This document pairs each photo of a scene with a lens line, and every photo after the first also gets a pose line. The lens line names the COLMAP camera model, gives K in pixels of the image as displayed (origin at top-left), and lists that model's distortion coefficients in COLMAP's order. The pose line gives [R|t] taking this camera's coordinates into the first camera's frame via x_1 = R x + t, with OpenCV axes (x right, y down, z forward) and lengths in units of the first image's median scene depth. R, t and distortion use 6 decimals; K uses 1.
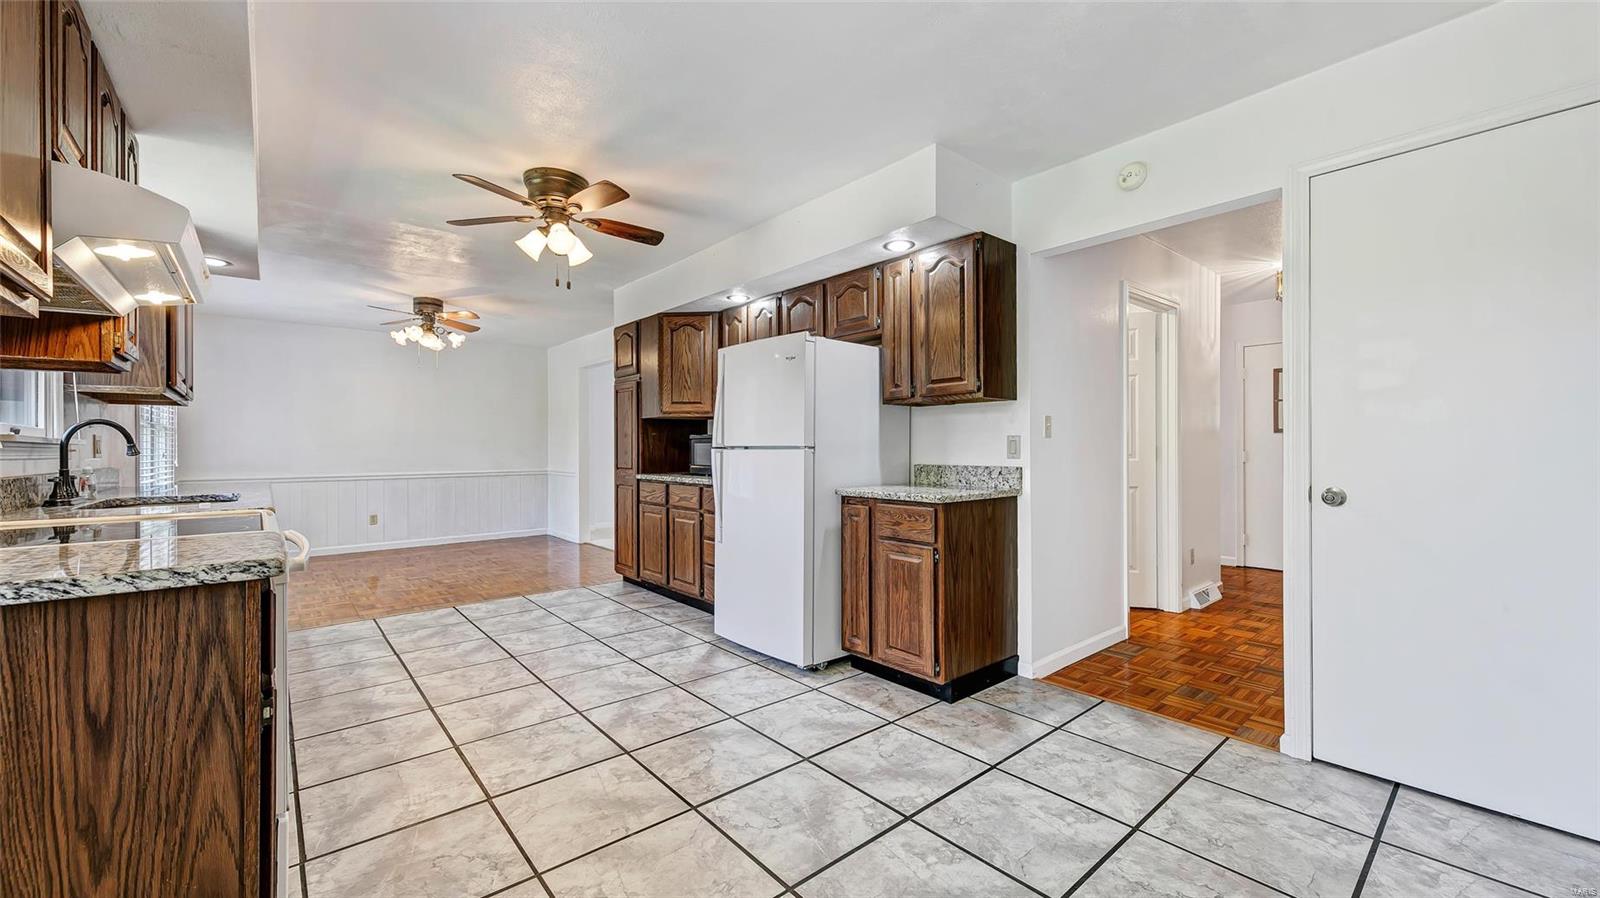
lens RADIAL K [[624.0, 0, 797.9], [0, 624.0, 448.6], [0, 0, 1]] dist [0.004309, -0.000052]
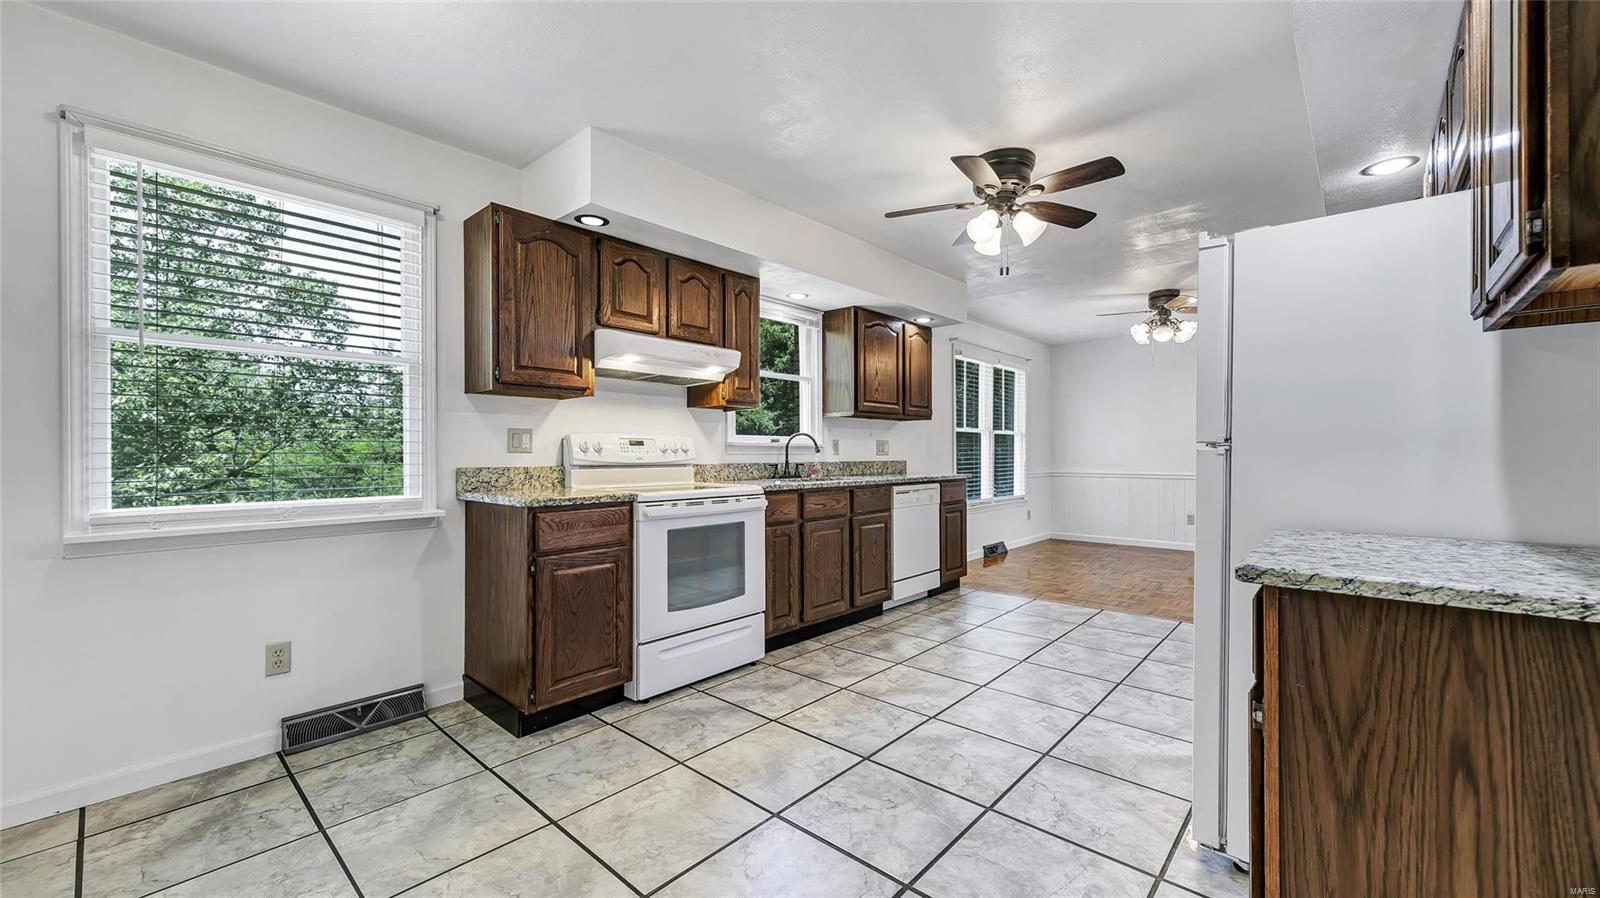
lens RADIAL K [[624.0, 0, 797.5], [0, 624.0, 452.4], [0, 0, 1]] dist [0.004309, -0.000052]
pose [[0.127519, 0.005176, -0.991823, 0.543226], [0.003082, 0.999979, 0.005615, 0.000521], [0.991831, -0.003773, 0.127501, 0.612957]]
